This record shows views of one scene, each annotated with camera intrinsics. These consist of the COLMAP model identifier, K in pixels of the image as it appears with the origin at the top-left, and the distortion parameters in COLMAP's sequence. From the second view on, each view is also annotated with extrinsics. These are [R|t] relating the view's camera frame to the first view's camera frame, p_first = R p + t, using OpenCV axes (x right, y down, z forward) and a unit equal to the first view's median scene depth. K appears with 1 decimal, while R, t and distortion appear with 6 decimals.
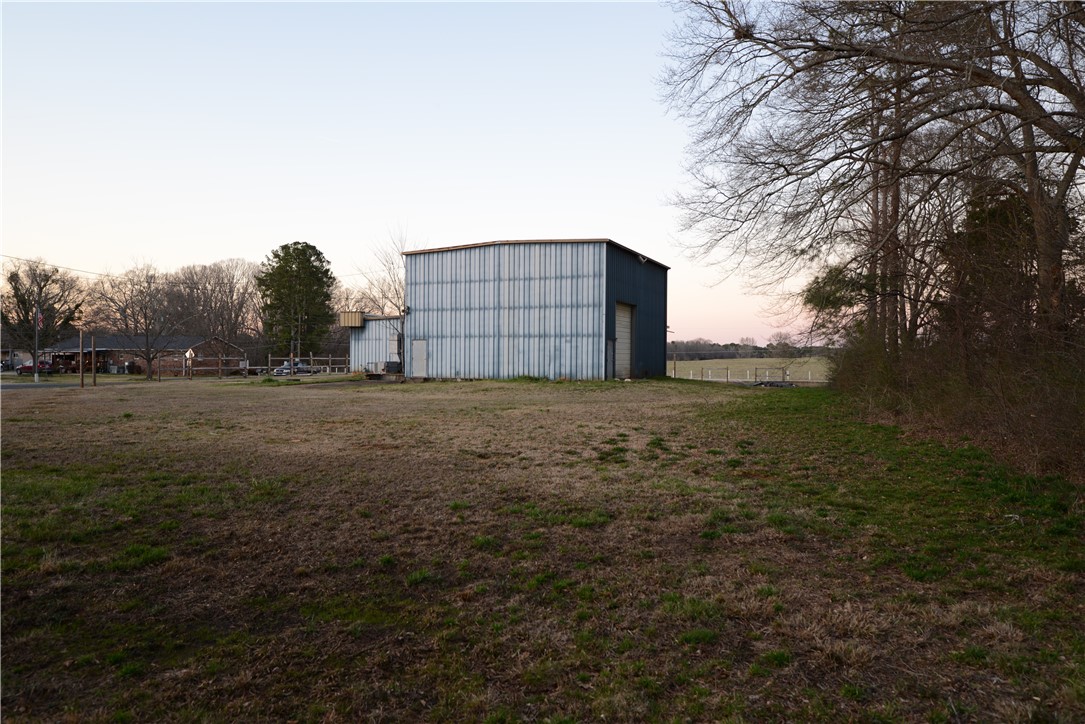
lens RADIAL K [[690.0, 0, 542.5], [0, 690.0, 362.0], [0, 0, 1]] dist [0.028787, -0.000956]
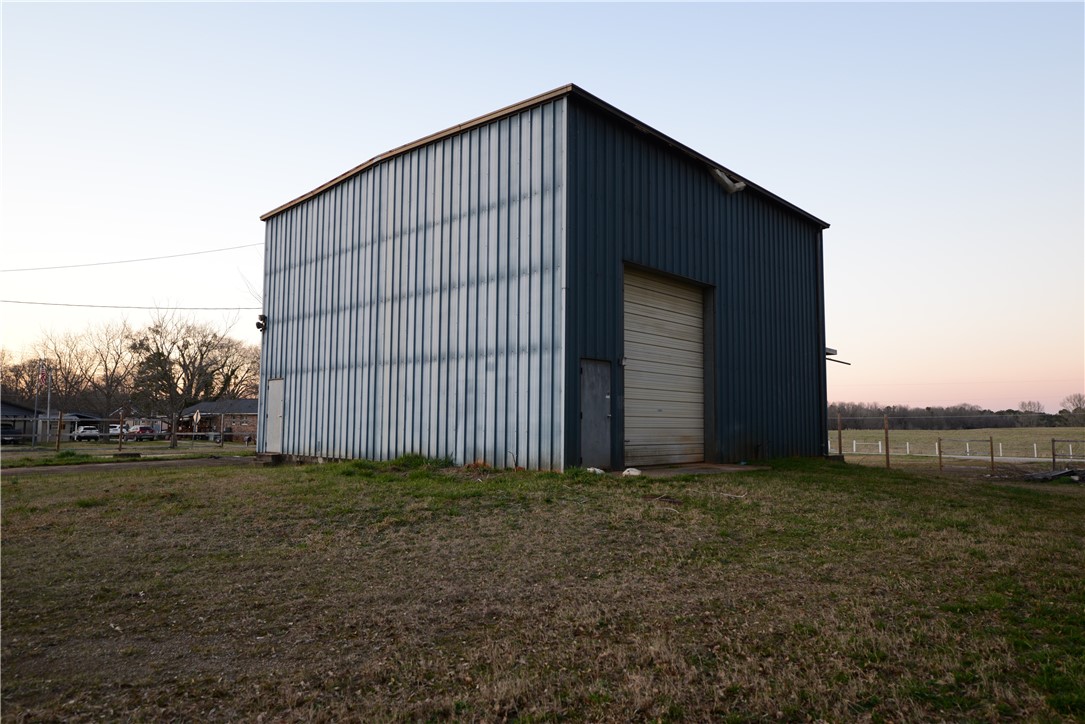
lens RADIAL K [[690.0, 0, 542.5], [0, 690.0, 362.0], [0, 0, 1]] dist [0.028787, -0.000956]
pose [[0.949128, -0.027817, -0.313658, 0.175986], [-0.003001, 0.995246, -0.097346, 0.004665], [0.314875, 0.093335, 0.944533, 0.602823]]
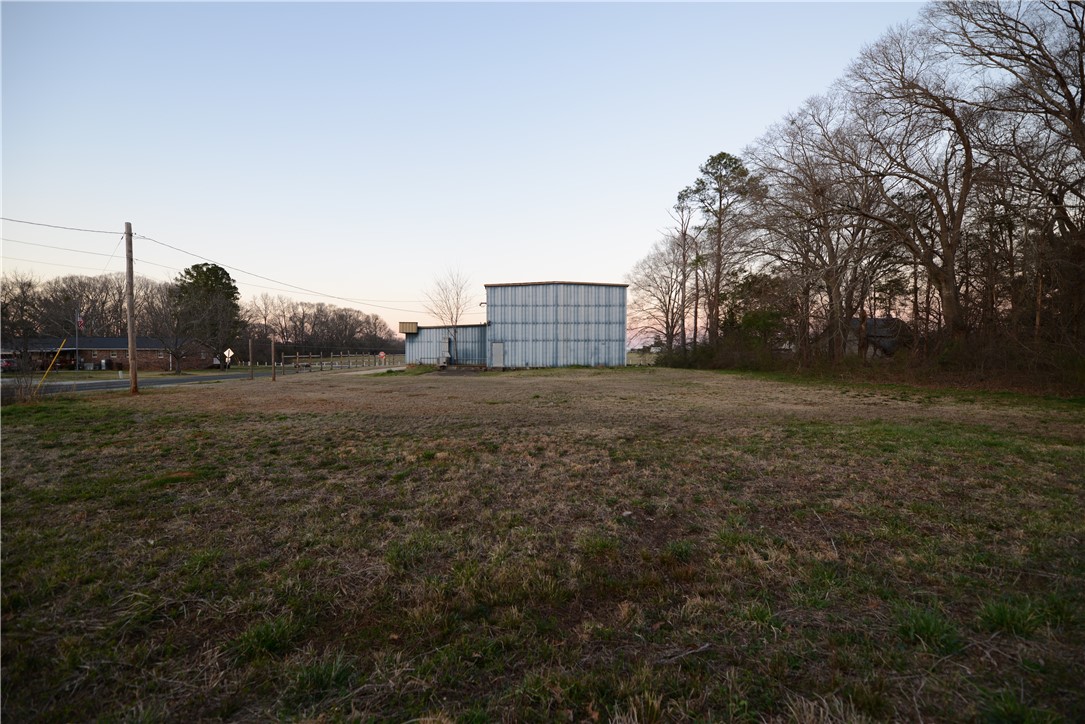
lens RADIAL K [[435.6, 0, 542.5], [0, 435.6, 362.0], [0, 0, 1]] dist [0.000005, 0.000035]
pose [[0.913146, -0.016569, 0.407296, -0.501963], [0.009696, 0.999774, 0.018932, -0.006729], [-0.407517, -0.013339, 0.913100, 0.081627]]
